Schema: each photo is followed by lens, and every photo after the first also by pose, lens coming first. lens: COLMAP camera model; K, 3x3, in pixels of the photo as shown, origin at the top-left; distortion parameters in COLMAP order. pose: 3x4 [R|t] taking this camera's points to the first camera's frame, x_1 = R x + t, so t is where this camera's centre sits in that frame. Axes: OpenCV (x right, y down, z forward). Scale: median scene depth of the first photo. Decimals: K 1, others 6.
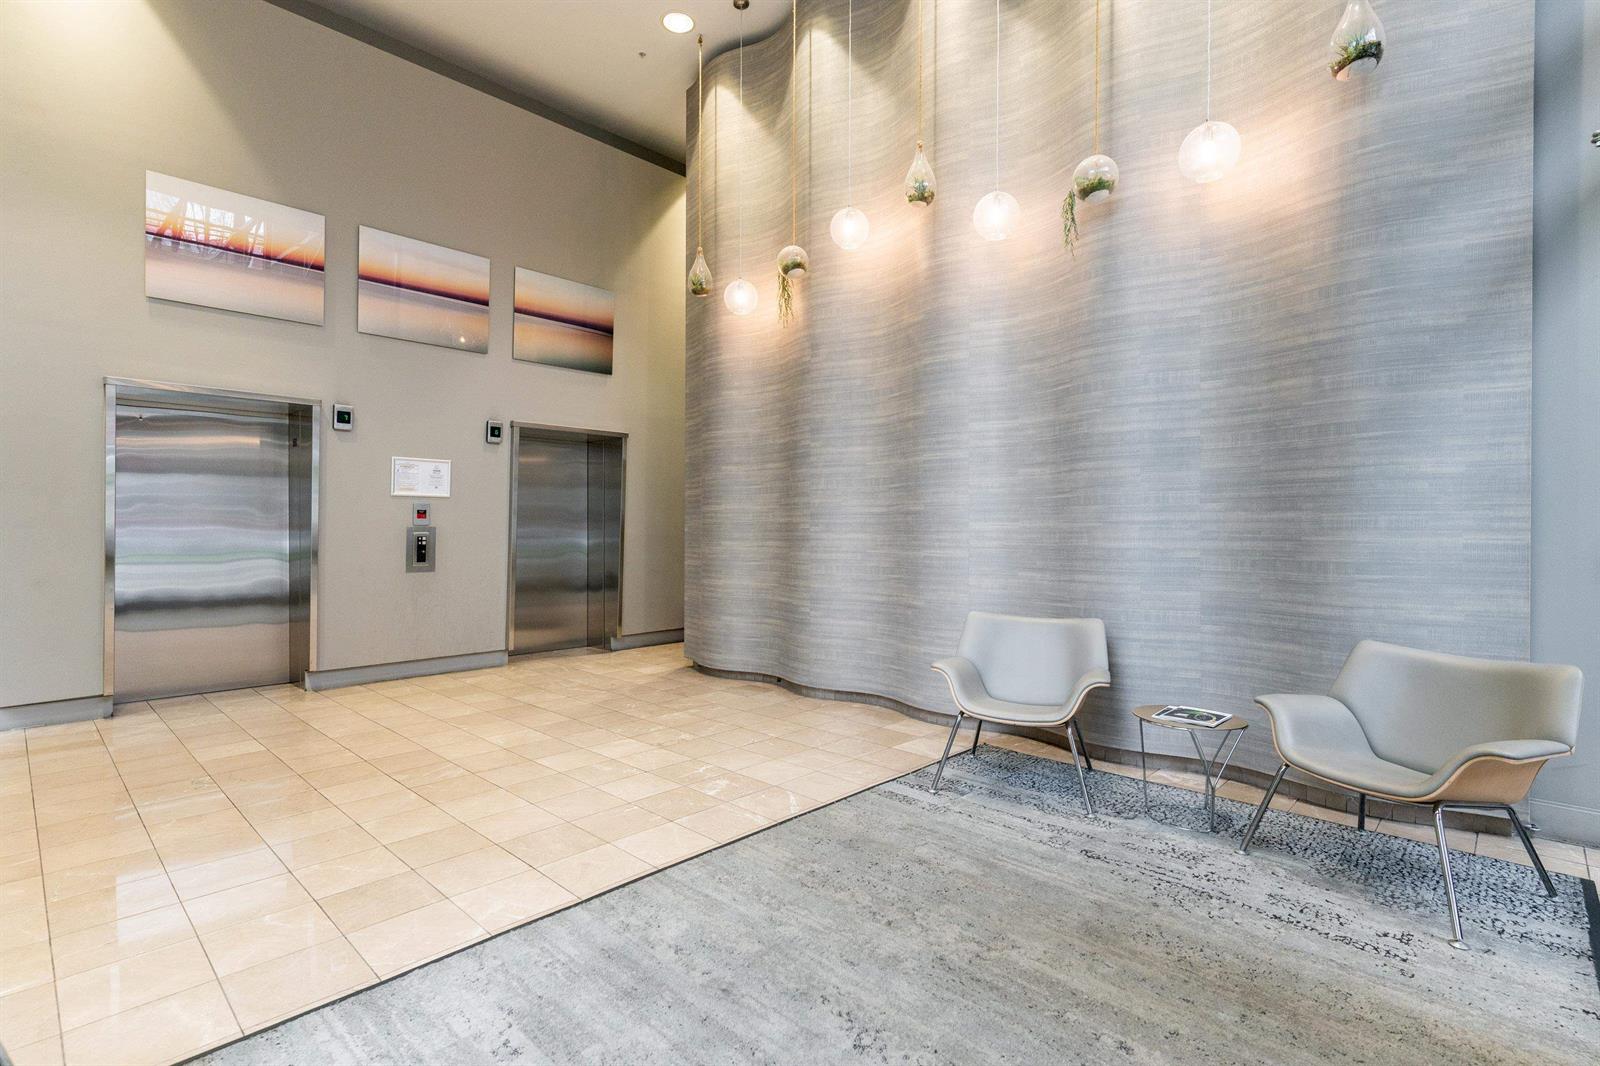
lens RADIAL K [[763.4, 0, 764.6], [0, 763.4, 525.9], [0, 0, 1]] dist [0.006215, -0.001088]
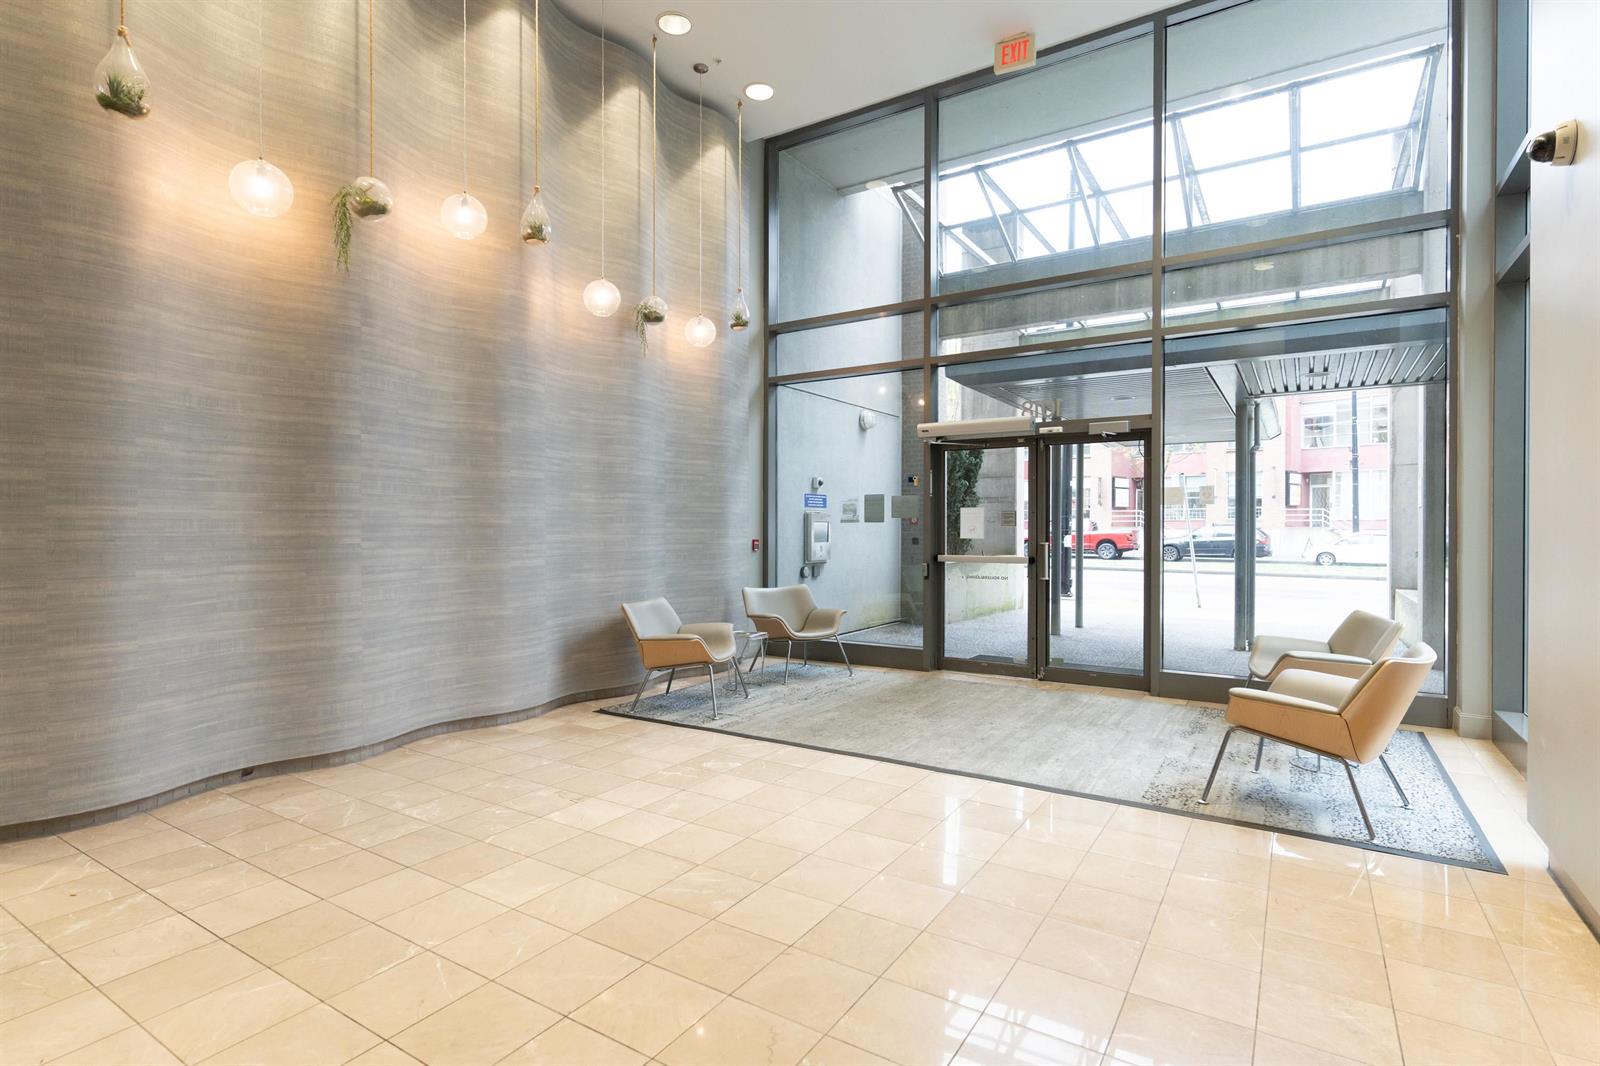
lens RADIAL K [[763.4, 0, 801.1], [0, 763.4, 530.4], [0, 0, 1]] dist [0.006215, -0.001088]
pose [[-0.201912, -0.008086, 0.979370, -1.085933], [-0.005250, 0.999960, 0.007174, -0.025154], [-0.979390, -0.003694, -0.201946, 0.980545]]
